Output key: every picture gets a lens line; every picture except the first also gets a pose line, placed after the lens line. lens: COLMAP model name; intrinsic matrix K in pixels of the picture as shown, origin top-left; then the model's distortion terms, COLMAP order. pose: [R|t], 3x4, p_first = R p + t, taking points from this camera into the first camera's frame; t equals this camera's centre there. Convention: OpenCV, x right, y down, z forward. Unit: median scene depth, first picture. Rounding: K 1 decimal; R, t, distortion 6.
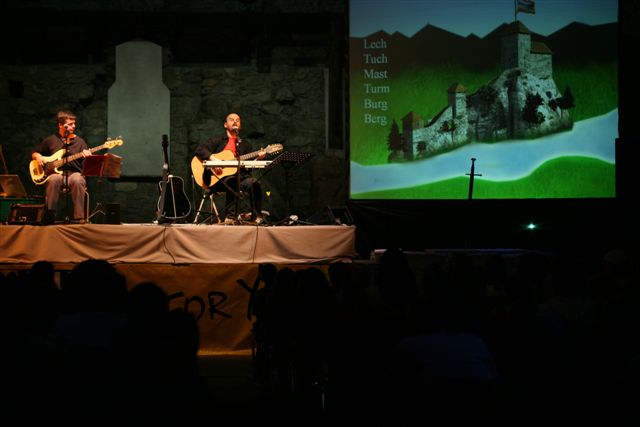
lens RADIAL K [[1803.3, 0, 320.0], [0, 1803.3, 213.5], [0, 0, 1]] dist [-0.076692, 0.481920]
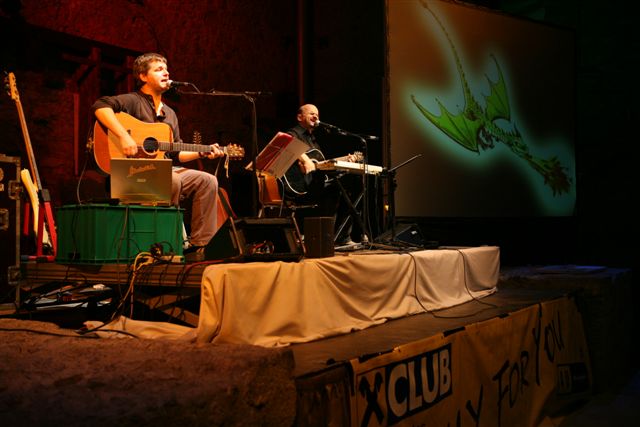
lens RADIAL K [[719.4, 0, 320.0], [0, 719.4, 213.5], [0, 0, 1]] dist [-0.032799, 0.032360]
pose [[0.649432, 0.011627, 0.760331, -0.282224], [0.008012, 0.999723, -0.022130, -0.001851], [-0.760378, 0.020464, 0.649158, 0.813815]]
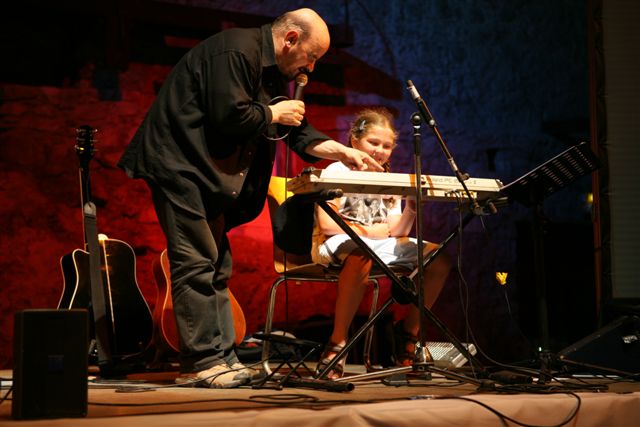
lens RADIAL K [[1084.1, 0, 320.0], [0, 1084.1, 213.5], [0, 0, 1]] dist [0.131099, 0.004033]
pose [[0.927045, 0.026256, 0.374030, -0.130026], [0.012434, 0.994844, -0.100653, -0.003391], [-0.374744, 0.097960, 0.921938, 0.826899]]
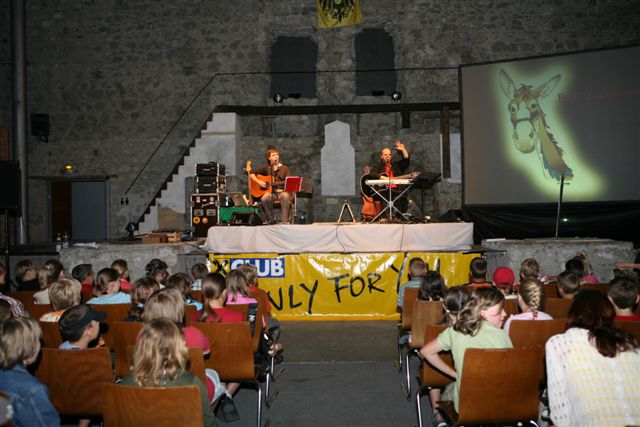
lens RADIAL K [[604.1, 0, 320.0], [0, 604.1, 213.5], [0, 0, 1]] dist [-0.060453, 0.000851]
pose [[0.984525, -0.017876, -0.174332, -0.015566], [0.017258, 0.999838, -0.005060, 0.000007], [0.174395, 0.001974, 0.984674, 0.501167]]
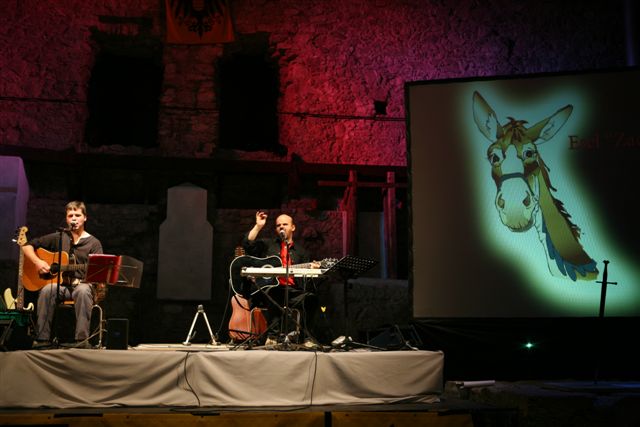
lens RADIAL K [[739.9, 0, 320.0], [0, 739.9, 213.5], [0, 0, 1]] dist [-0.026441, 0.017734]
pose [[0.998938, 0.011239, 0.044674, -0.044962], [-0.004033, 0.987397, -0.158211, -0.001002], [-0.045889, 0.157863, 0.986394, 0.665039]]
